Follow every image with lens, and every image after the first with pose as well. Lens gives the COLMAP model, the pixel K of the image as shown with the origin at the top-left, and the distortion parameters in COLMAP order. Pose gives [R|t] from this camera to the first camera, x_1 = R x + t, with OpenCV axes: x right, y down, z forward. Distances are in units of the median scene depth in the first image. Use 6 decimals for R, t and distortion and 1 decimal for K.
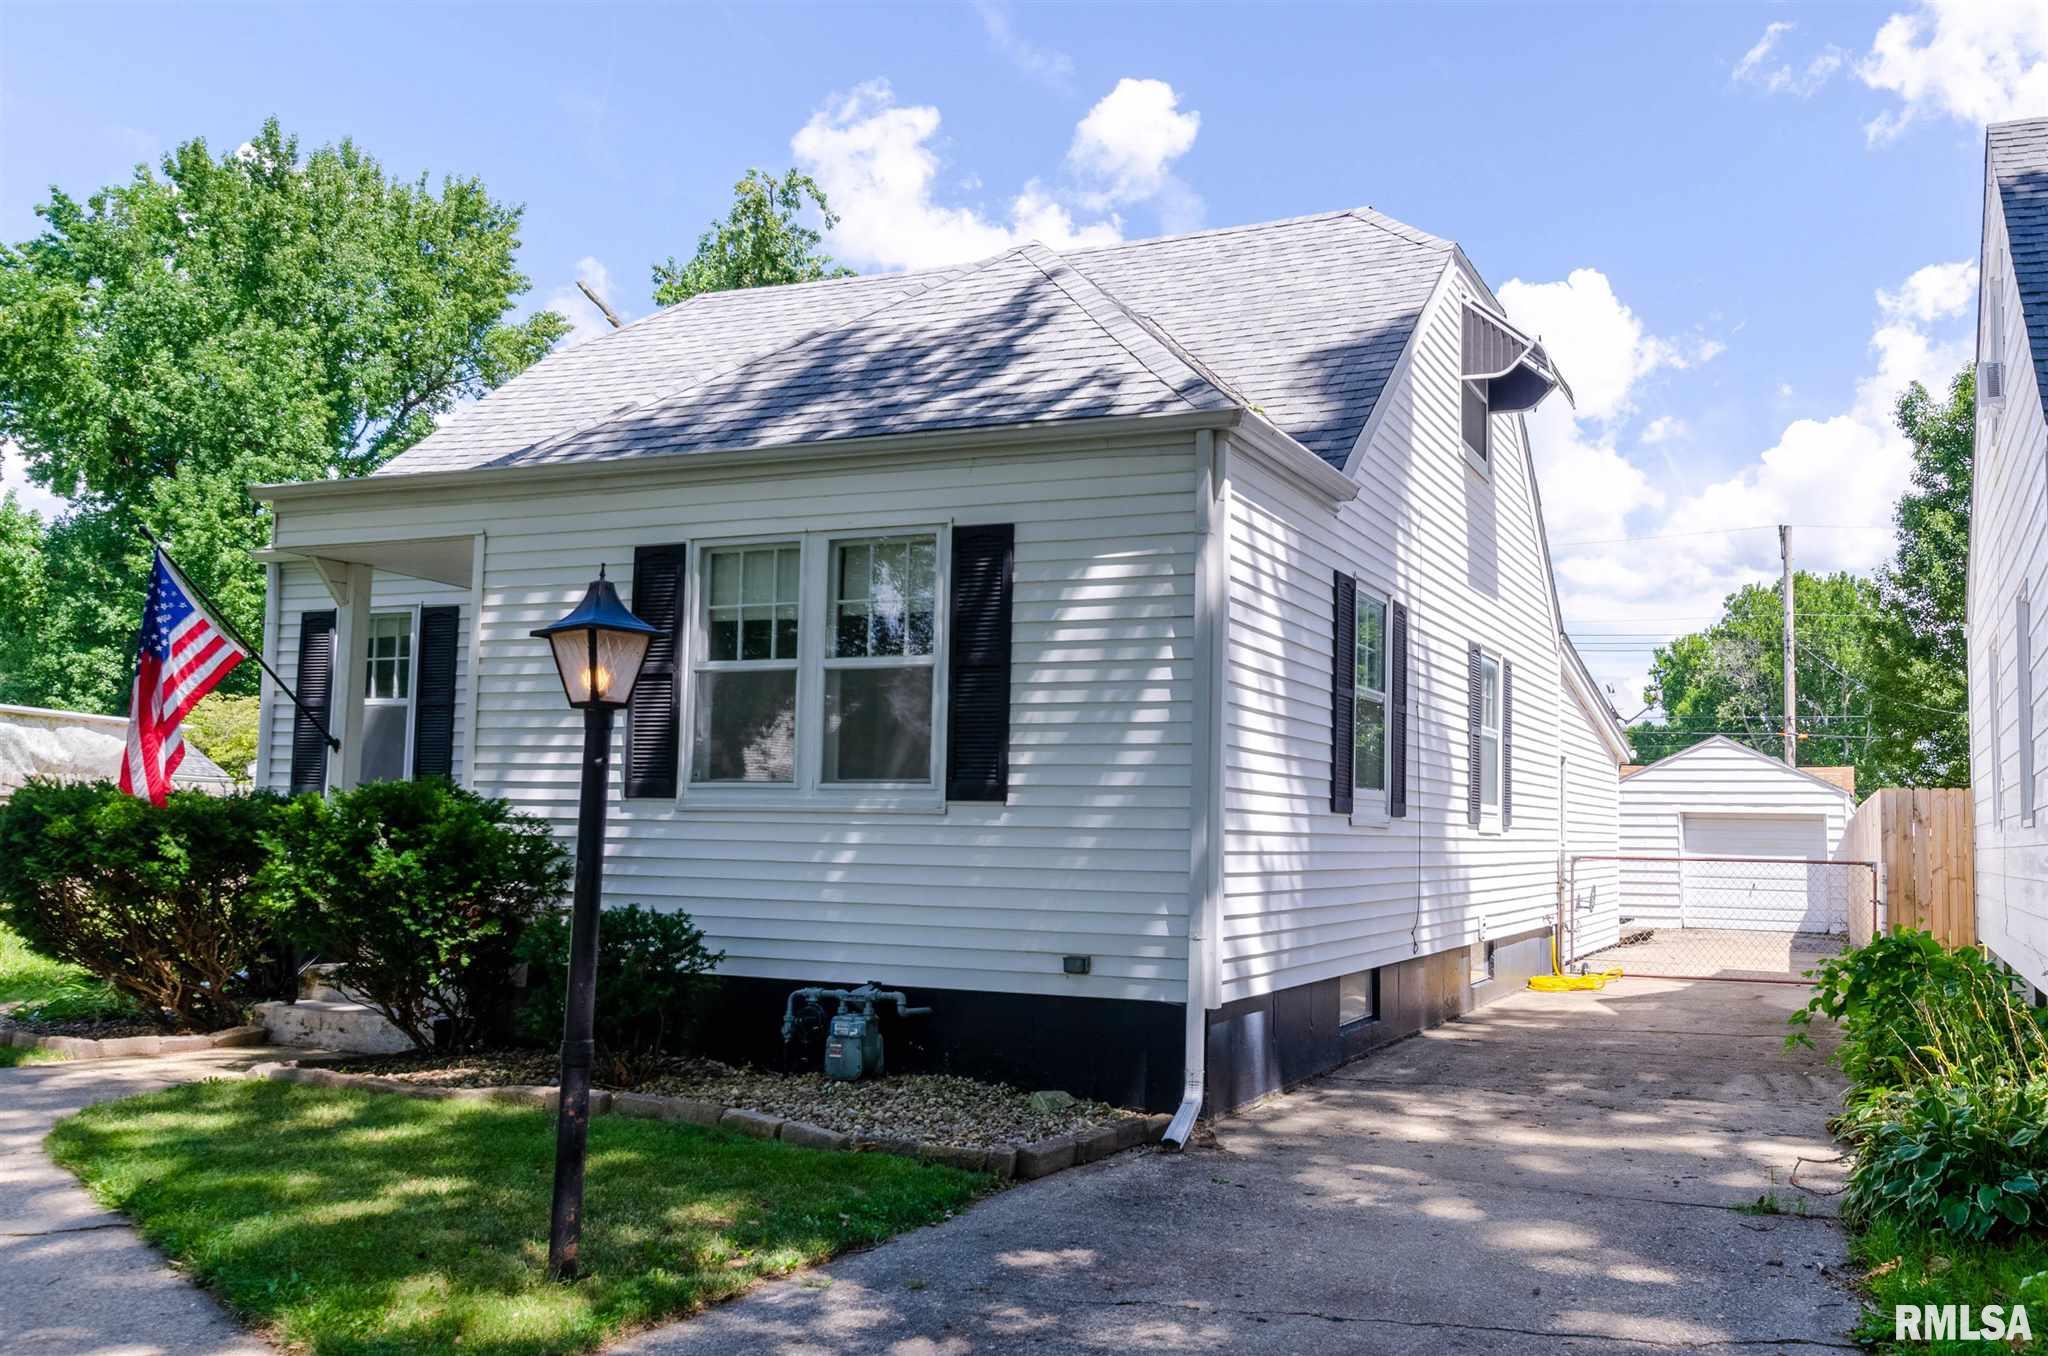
lens RADIAL K [[1527.6, 0, 1028.8], [0, 1527.6, 682.5], [0, 0, 1]] dist [0.002525, 0.005655]
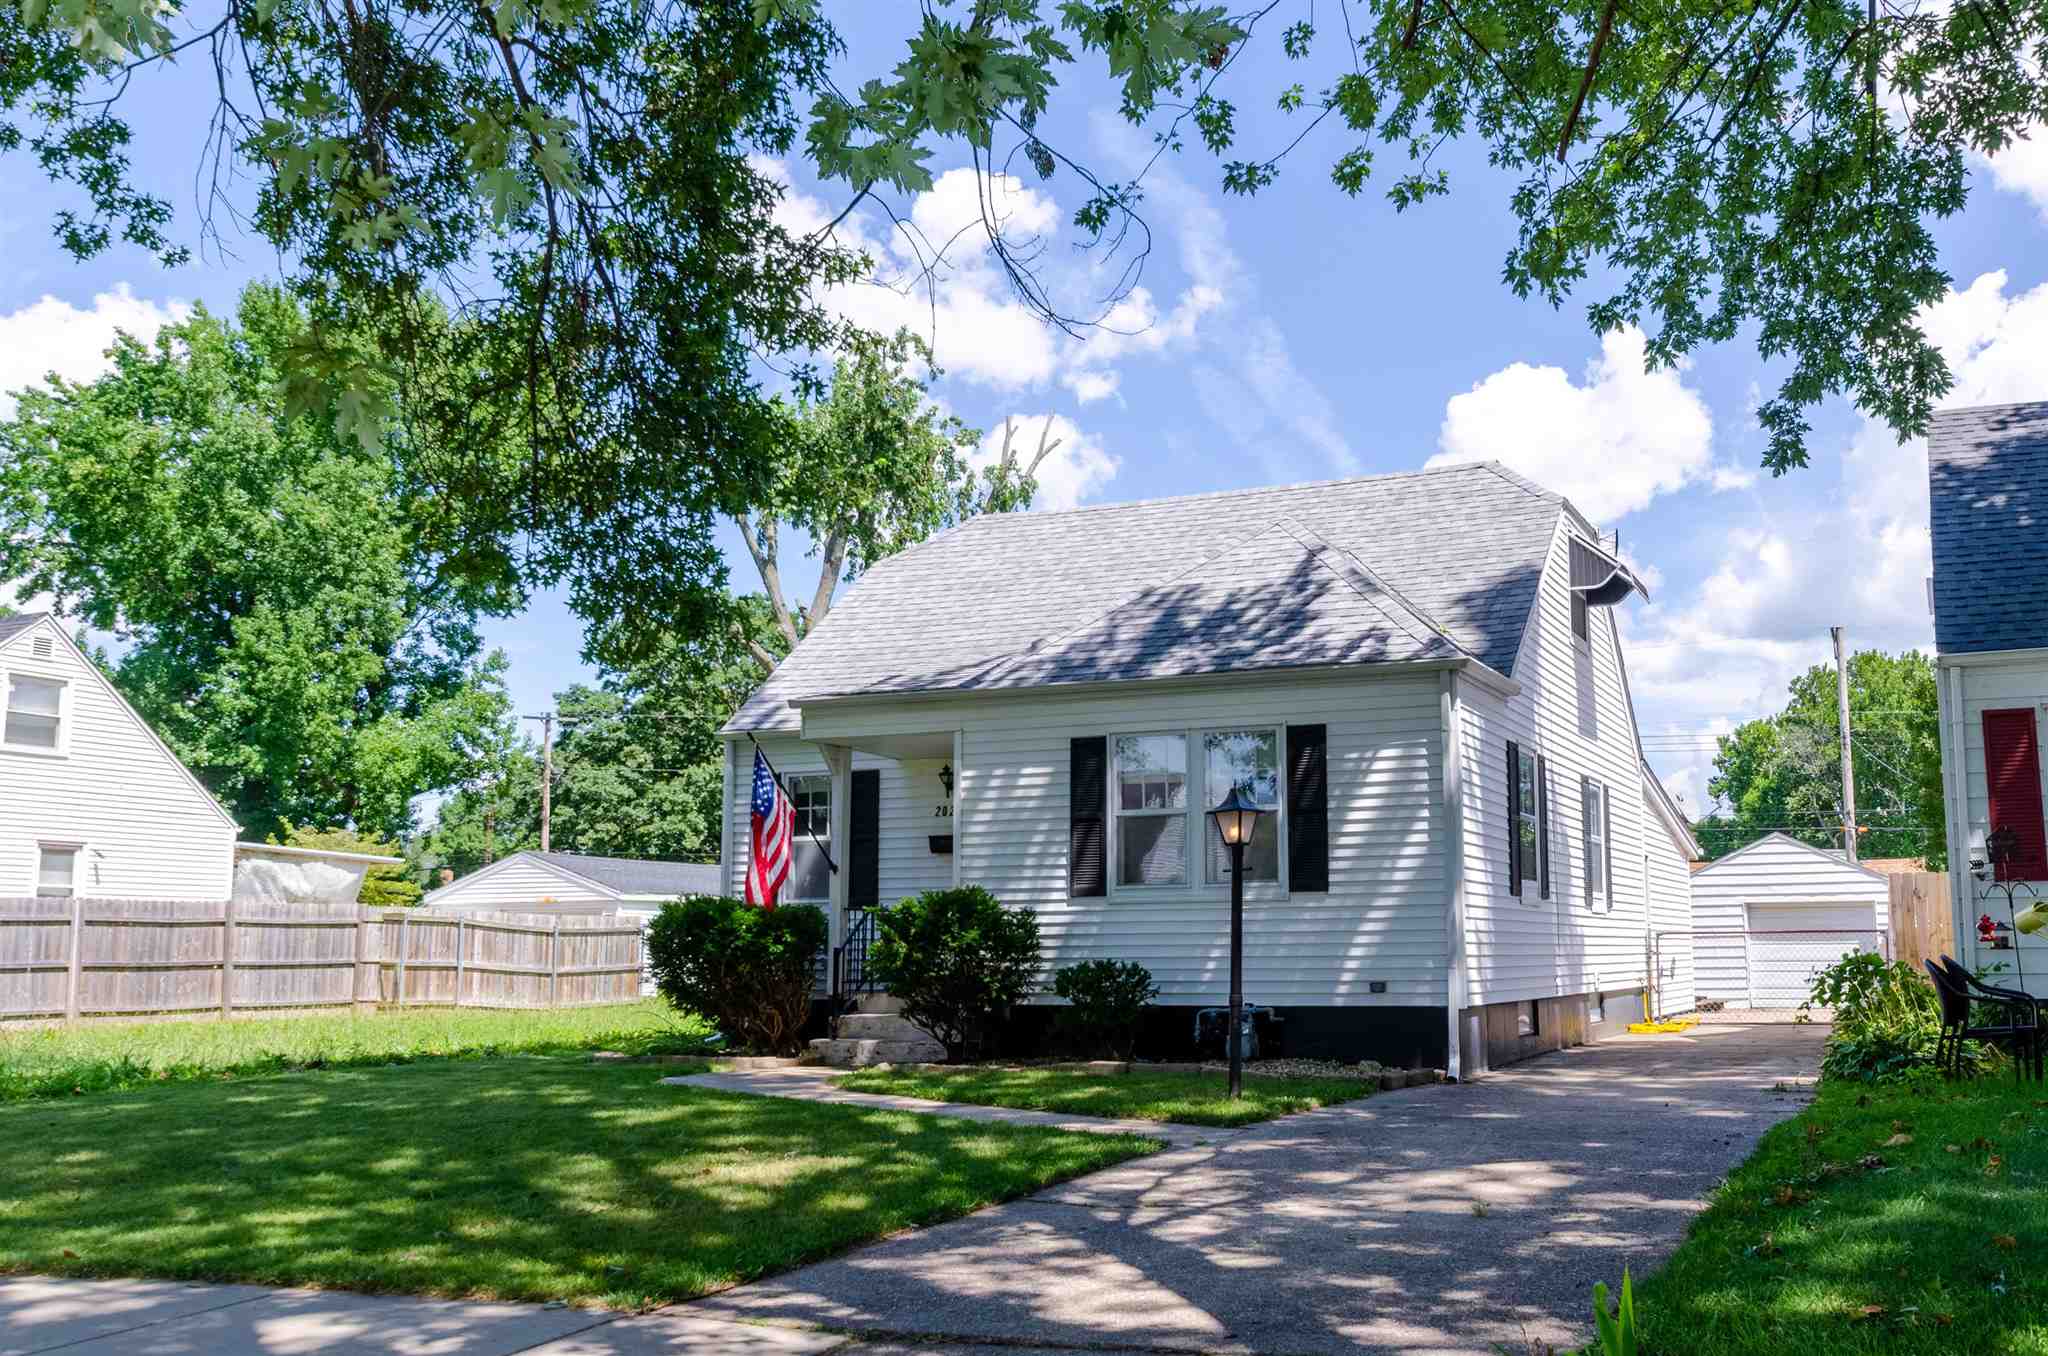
lens RADIAL K [[1760.5, 0, 1023.3], [0, 1760.5, 719.4], [0, 0, 1]] dist [0.001869, -0.007545]
pose [[0.999625, -0.024477, 0.012287, -0.215928], [0.024914, 0.999012, -0.036802, -0.027799], [-0.011374, 0.037094, 0.999247, -0.543339]]
